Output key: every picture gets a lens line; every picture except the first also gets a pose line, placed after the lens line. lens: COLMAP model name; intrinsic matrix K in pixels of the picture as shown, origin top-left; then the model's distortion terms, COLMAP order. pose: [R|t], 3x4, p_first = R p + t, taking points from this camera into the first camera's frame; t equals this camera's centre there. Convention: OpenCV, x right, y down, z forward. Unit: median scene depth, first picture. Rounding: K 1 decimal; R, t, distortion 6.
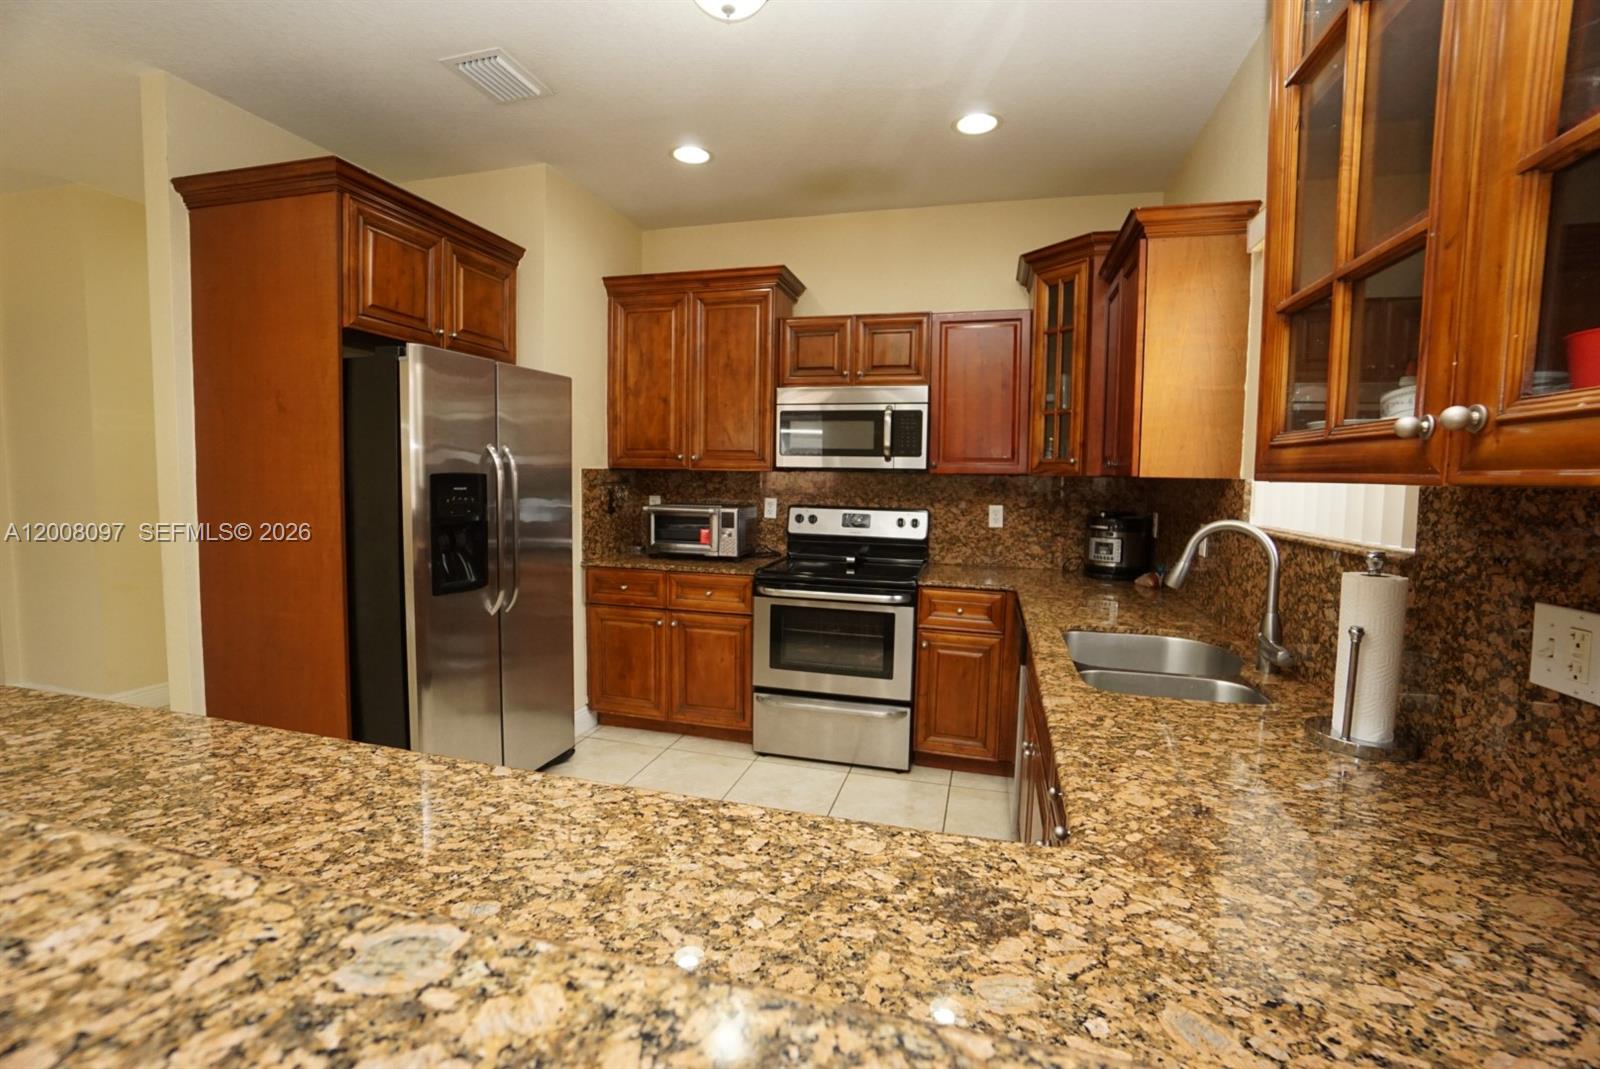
lens RADIAL K [[701.1, 0, 794.2], [0, 701.1, 523.5], [0, 0, 1]] dist [-0.065610, 0.024058]
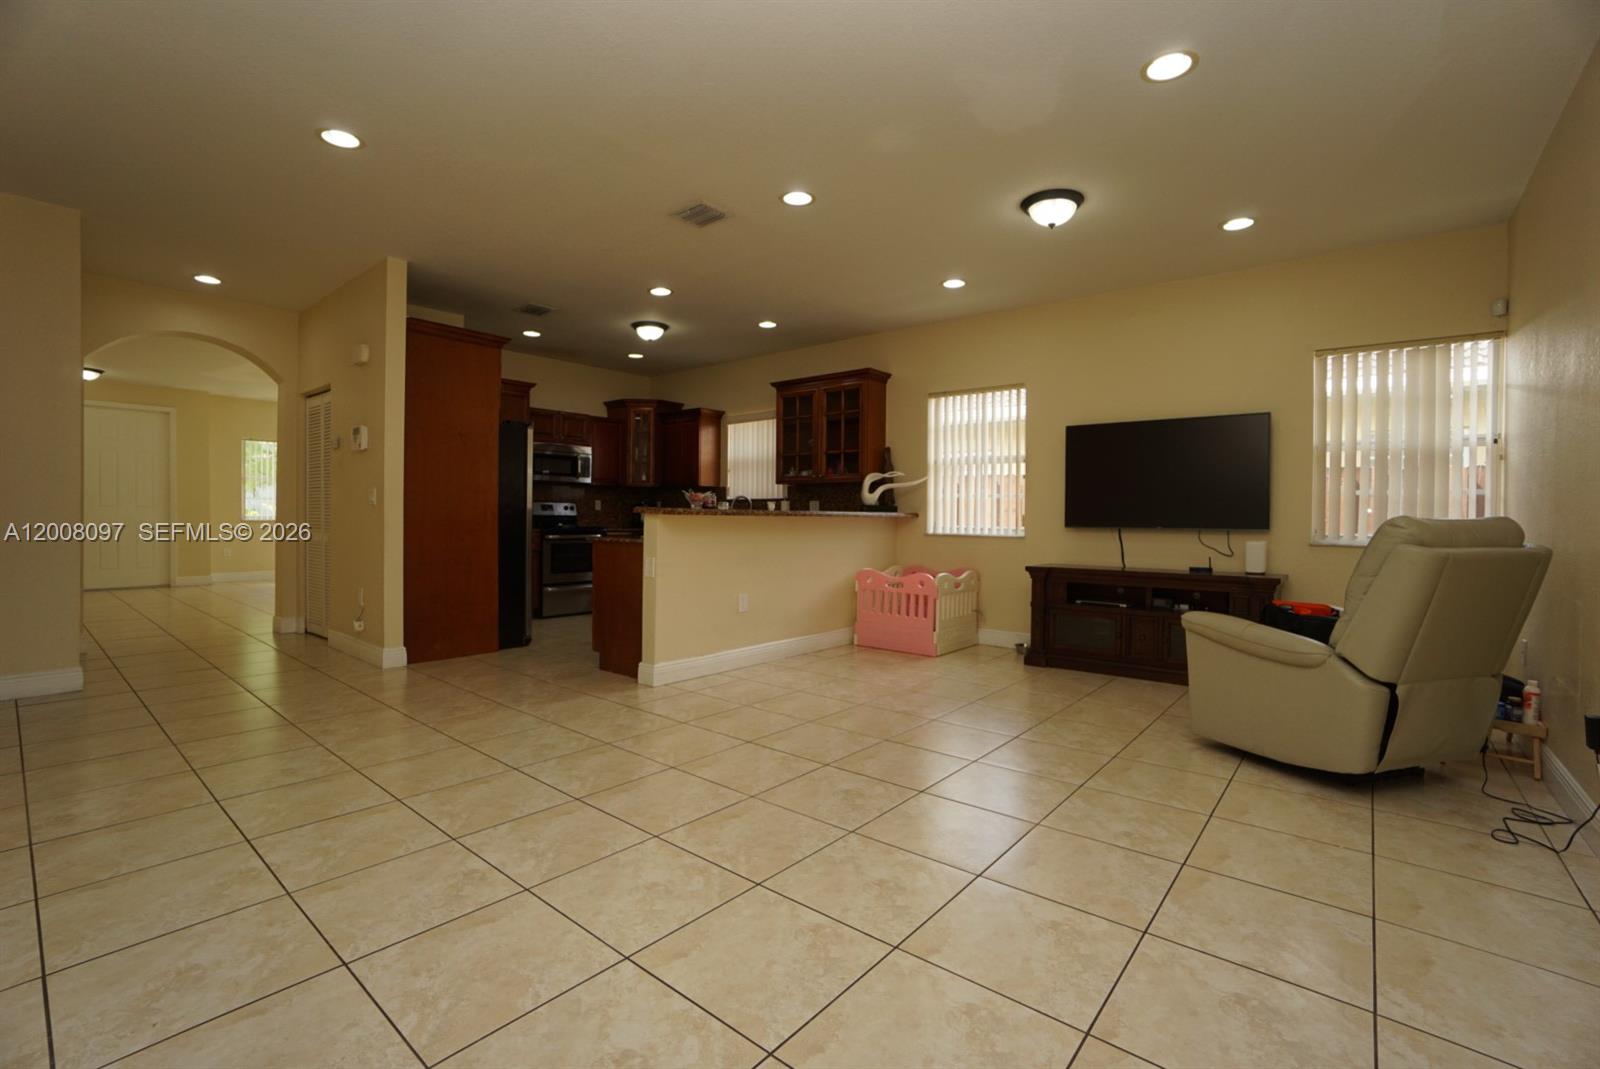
lens RADIAL K [[701.1, 0, 794.2], [0, 701.1, 523.5], [0, 0, 1]] dist [-0.065610, 0.024058]
pose [[0.429572, -0.018220, 0.902849, -1.624548], [0.059846, 0.998173, -0.008331, 0.116666], [-0.901047, 0.057611, 0.429877, -0.590828]]
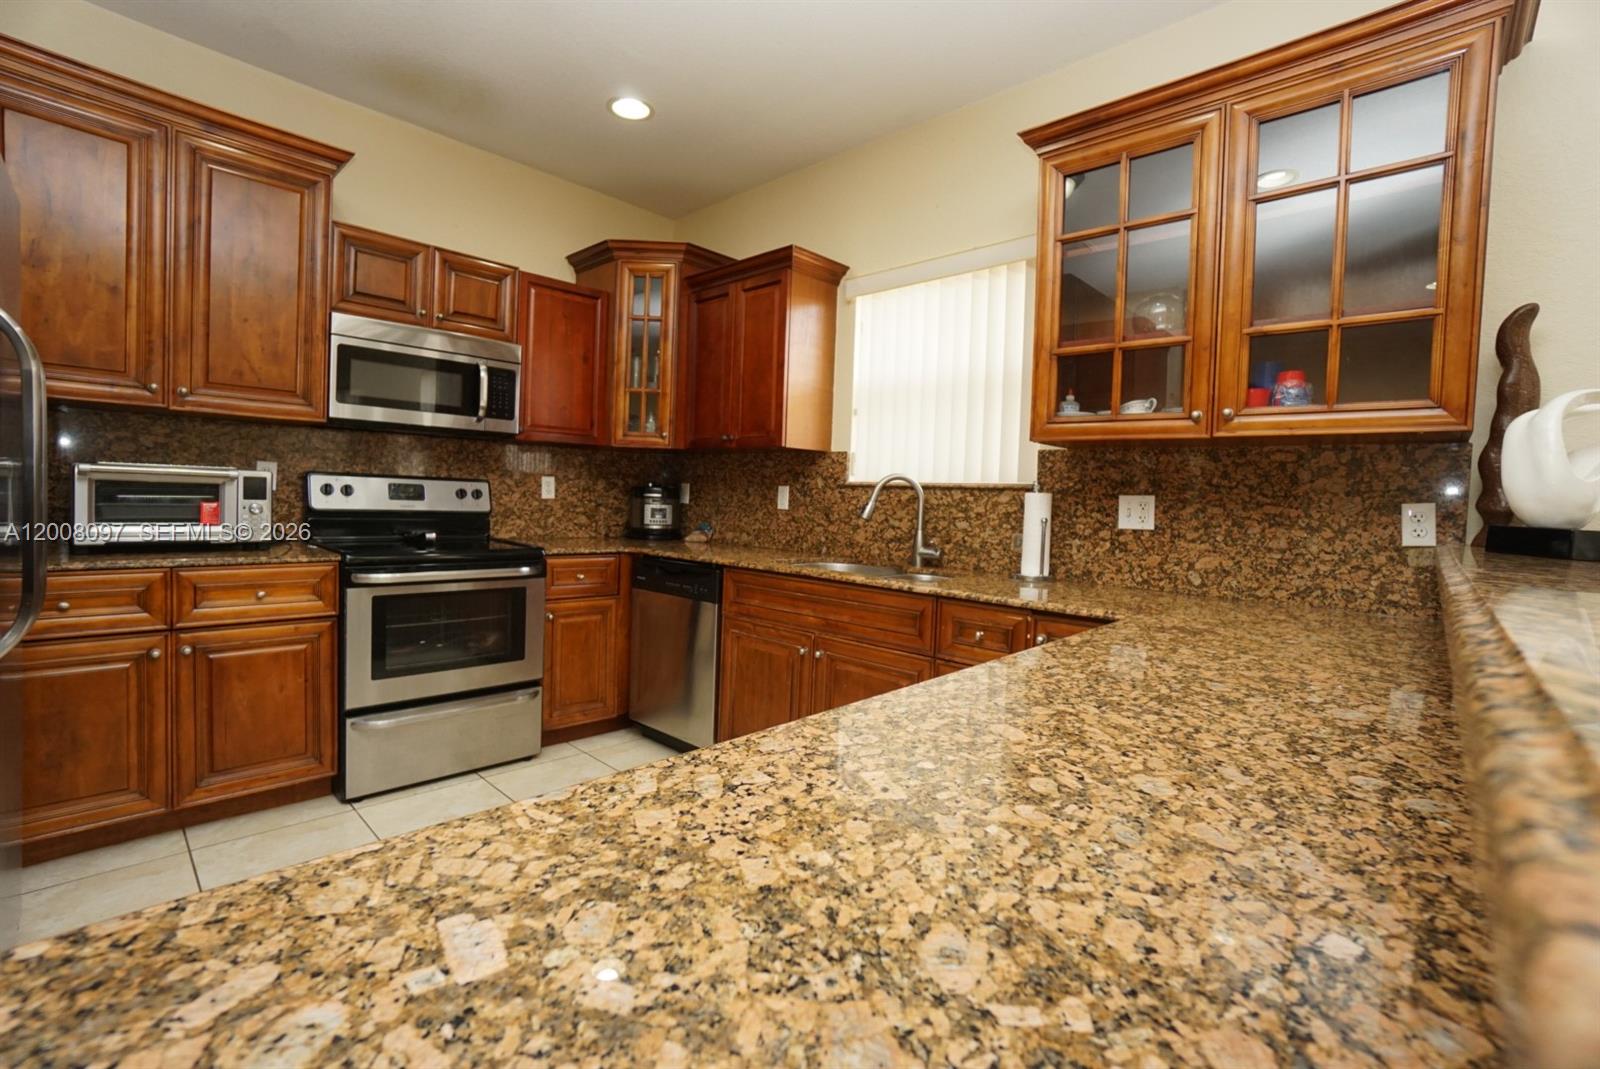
lens RADIAL K [[701.1, 0, 794.2], [0, 701.1, 523.5], [0, 0, 1]] dist [-0.065610, 0.024058]
pose [[0.473428, -0.033136, 0.880209, -0.466542], [0.033522, 0.999246, 0.019587, 0.036825], [-0.880195, 0.020233, 0.474181, 0.239124]]
